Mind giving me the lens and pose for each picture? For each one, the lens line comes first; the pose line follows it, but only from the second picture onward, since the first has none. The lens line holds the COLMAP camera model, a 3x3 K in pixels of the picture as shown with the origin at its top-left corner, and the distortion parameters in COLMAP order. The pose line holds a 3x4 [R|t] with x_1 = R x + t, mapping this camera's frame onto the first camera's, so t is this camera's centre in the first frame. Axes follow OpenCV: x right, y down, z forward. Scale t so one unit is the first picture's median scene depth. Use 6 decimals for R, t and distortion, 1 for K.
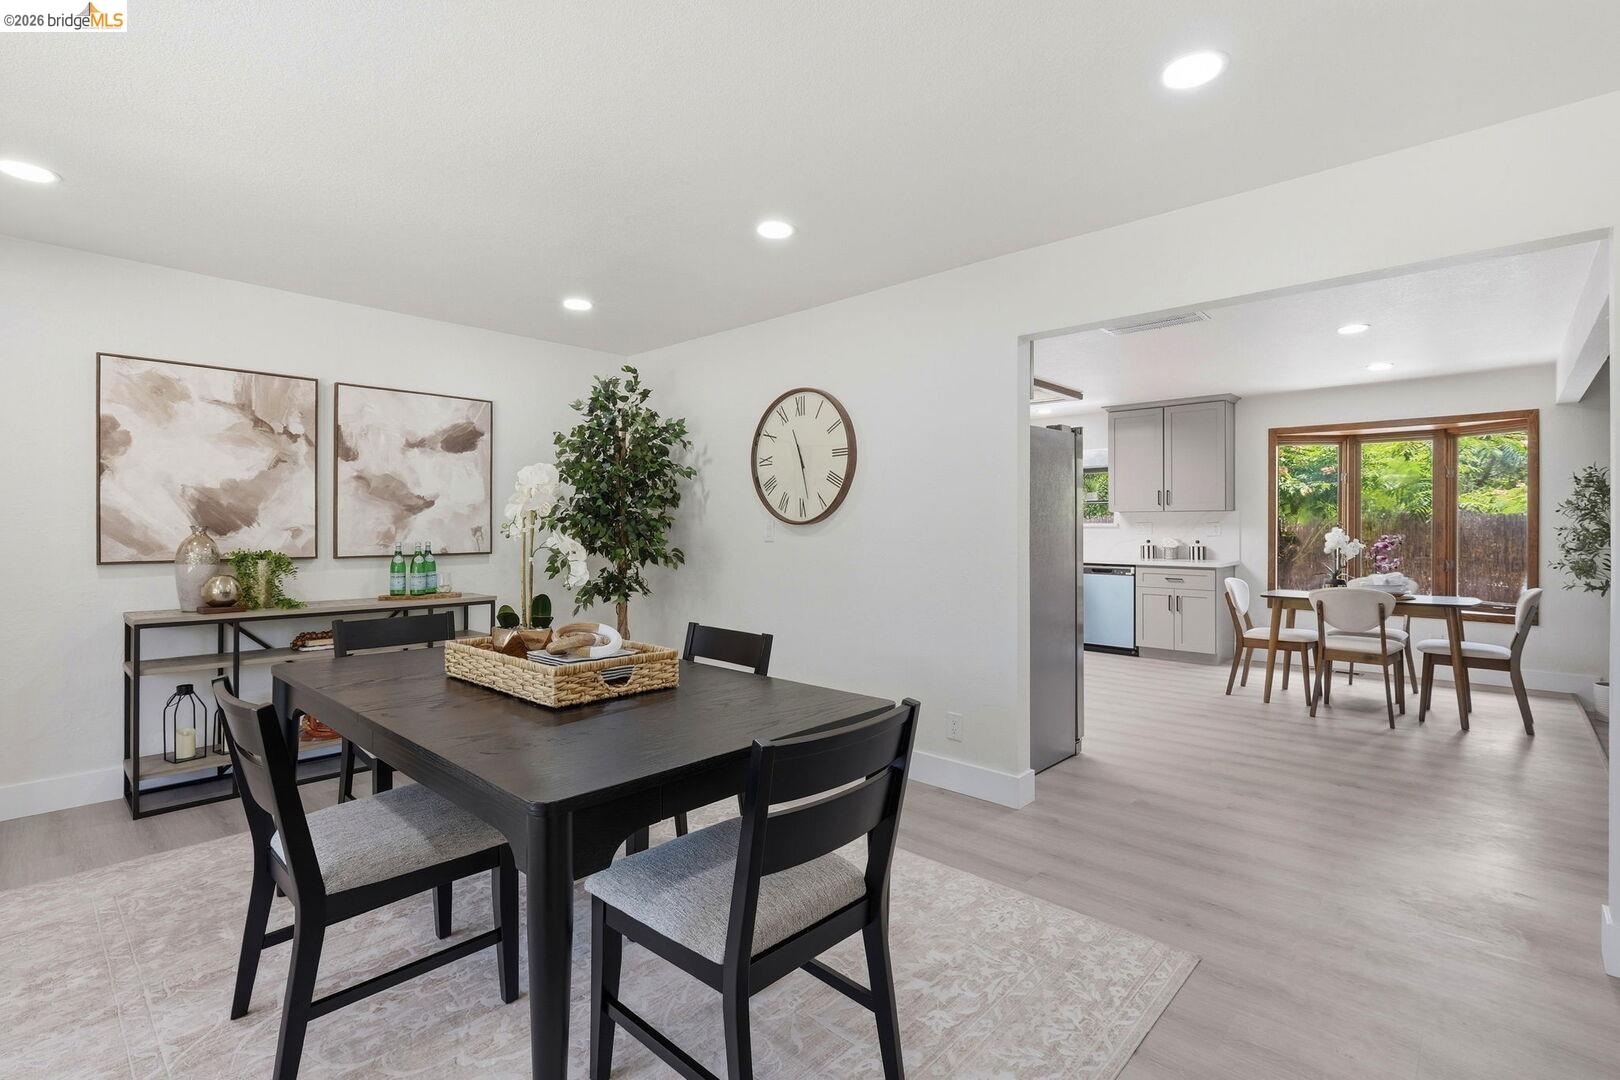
lens RADIAL K [[748.1, 0, 821.6], [0, 748.1, 524.6], [0, 0, 1]] dist [-0.002635, 0.000462]
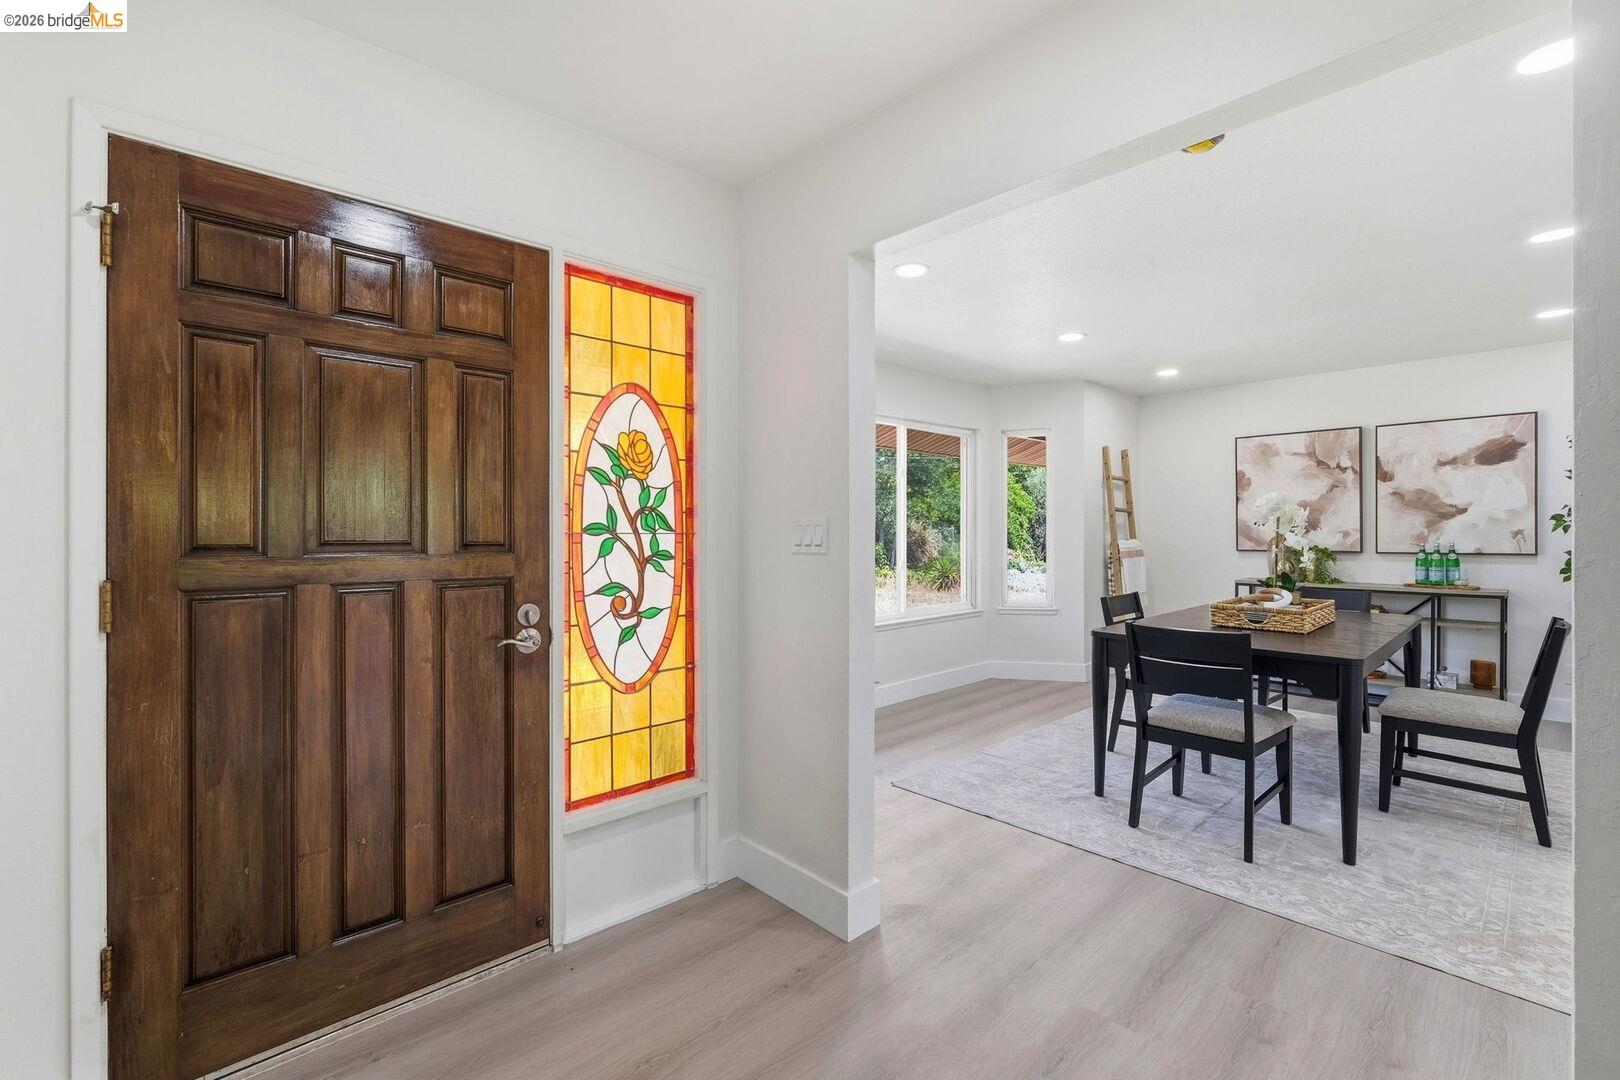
lens RADIAL K [[711.9, 0, 816.6], [0, 711.9, 533.4], [0, 0, 1]] dist [-0.001364, -0.000172]
pose [[-0.065818, 0.002533, -0.997828, 0.717544], [0.003864, 0.999990, 0.002283, 0.001635], [0.997824, -0.003706, -0.065827, 0.052791]]
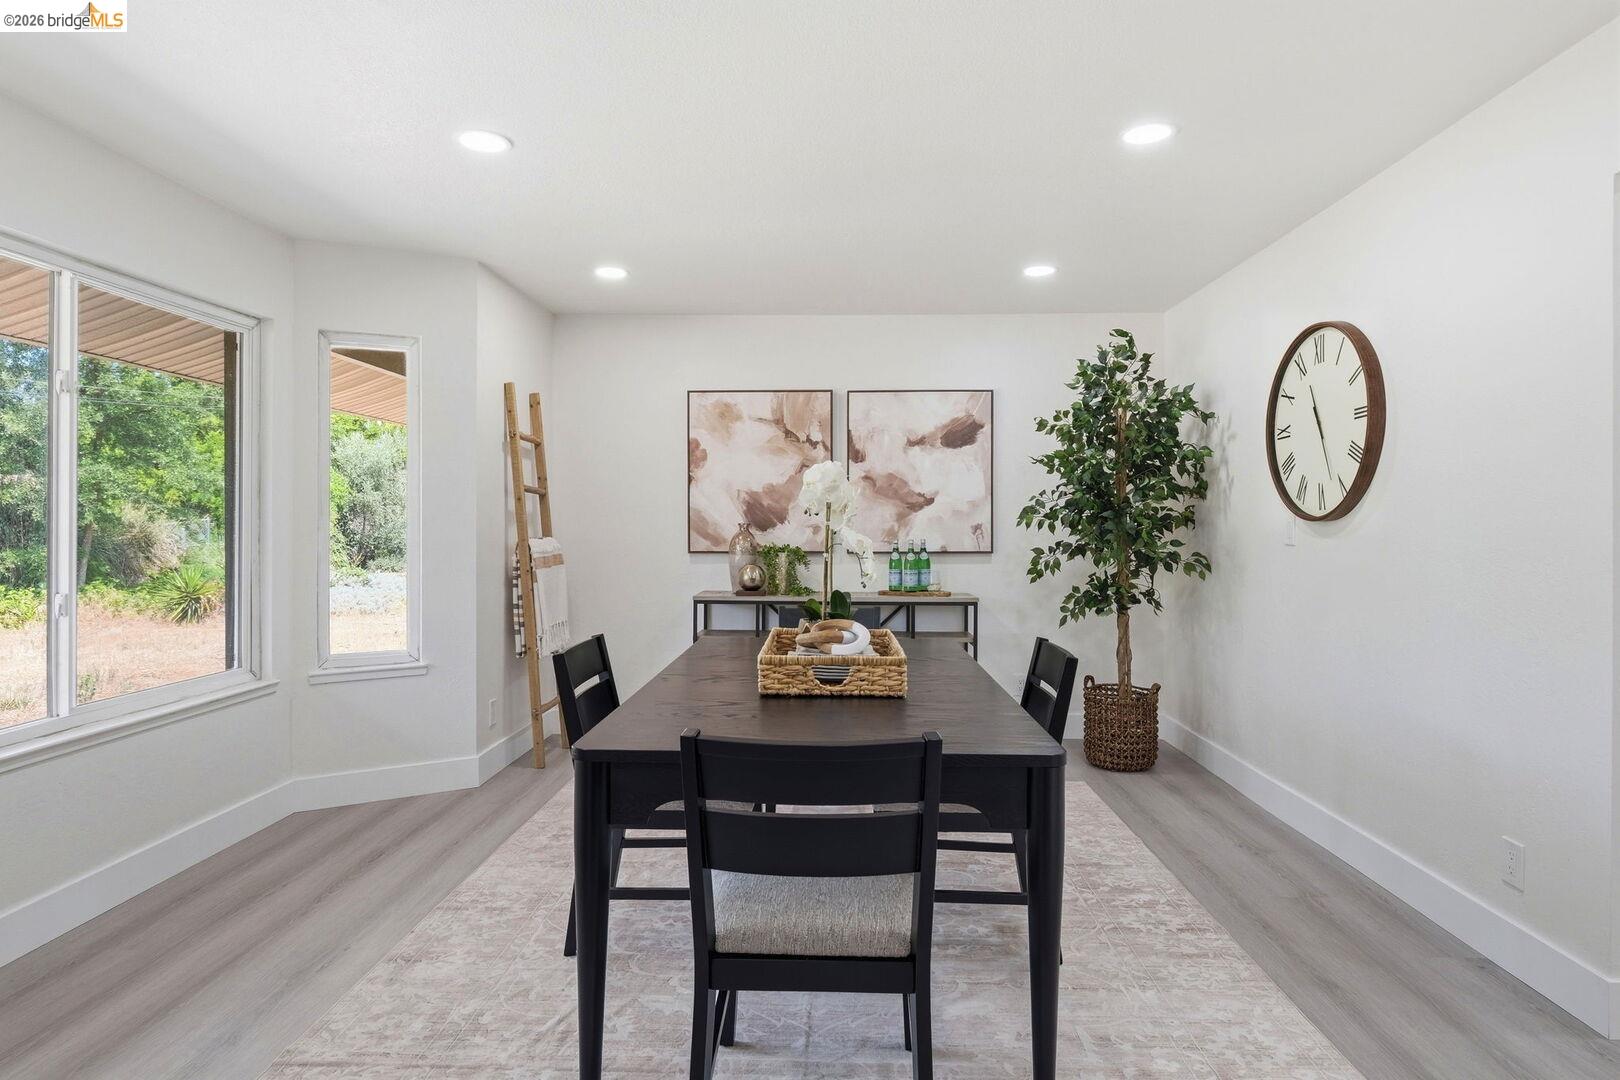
lens RADIAL K [[912.1, 0, 822.1], [0, 912.1, 522.6], [0, 0, 1]] dist [-0.005571, 0.002430]
pose [[0.657143, -0.001316, -0.753765, 0.314706], [0.000559, 0.999999, -0.001258, 0.002282], [0.753766, 0.000405, 0.657143, 0.103238]]
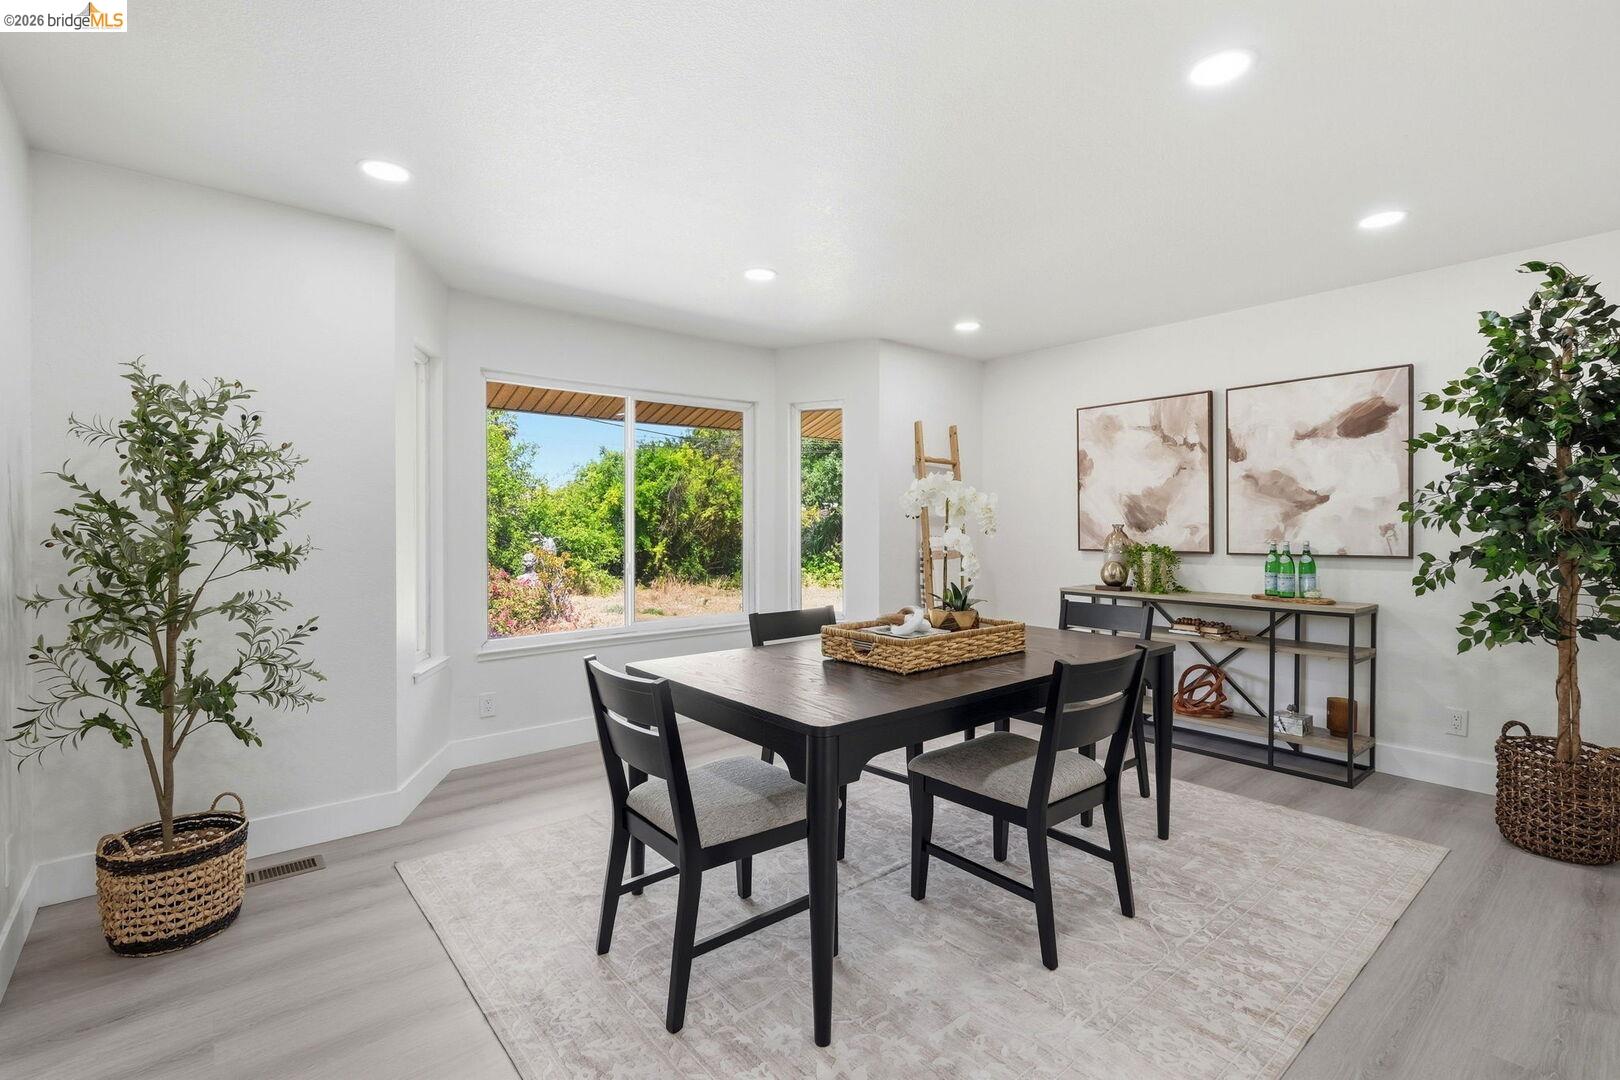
lens RADIAL K [[748.1, 0, 818.2], [0, 748.1, 528.3], [0, 0, 1]] dist [-0.002635, 0.000462]
pose [[-0.130176, 0.002362, -0.991488, 0.473852], [0.004166, 0.999990, 0.001835, 0.003502], [0.991482, -0.003892, -0.130184, 0.550419]]
